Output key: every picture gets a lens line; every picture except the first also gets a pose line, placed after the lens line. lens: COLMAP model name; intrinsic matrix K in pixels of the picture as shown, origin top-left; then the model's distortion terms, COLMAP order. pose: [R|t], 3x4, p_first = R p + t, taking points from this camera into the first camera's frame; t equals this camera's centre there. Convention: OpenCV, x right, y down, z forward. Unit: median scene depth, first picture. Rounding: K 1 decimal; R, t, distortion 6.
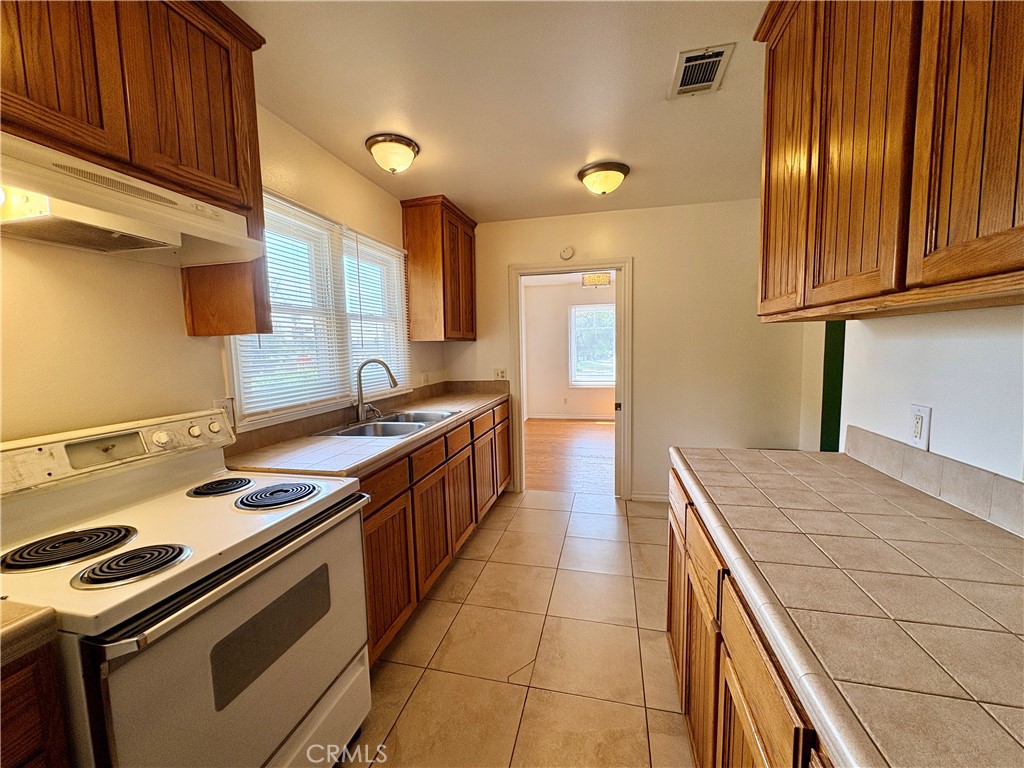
lens RADIAL K [[407.8, 0, 512.0], [0, 407.8, 384.0], [0, 0, 1]] dist [-0.002151, -0.000459]
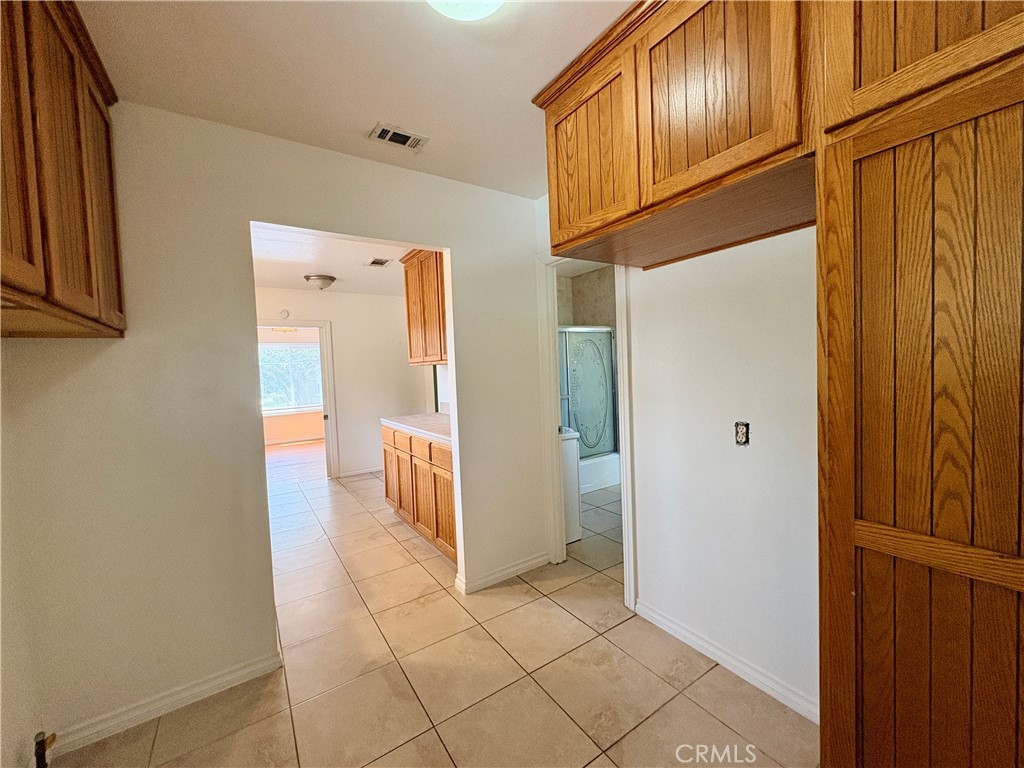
lens RADIAL K [[407.8, 0, 512.0], [0, 407.8, 384.0], [0, 0, 1]] dist [-0.002151, -0.000459]
pose [[0.683944, -0.039429, 0.728469, -0.813538], [0.091128, 0.995335, -0.031684, 0.100866], [-0.723821, 0.088054, 0.684346, -1.192580]]
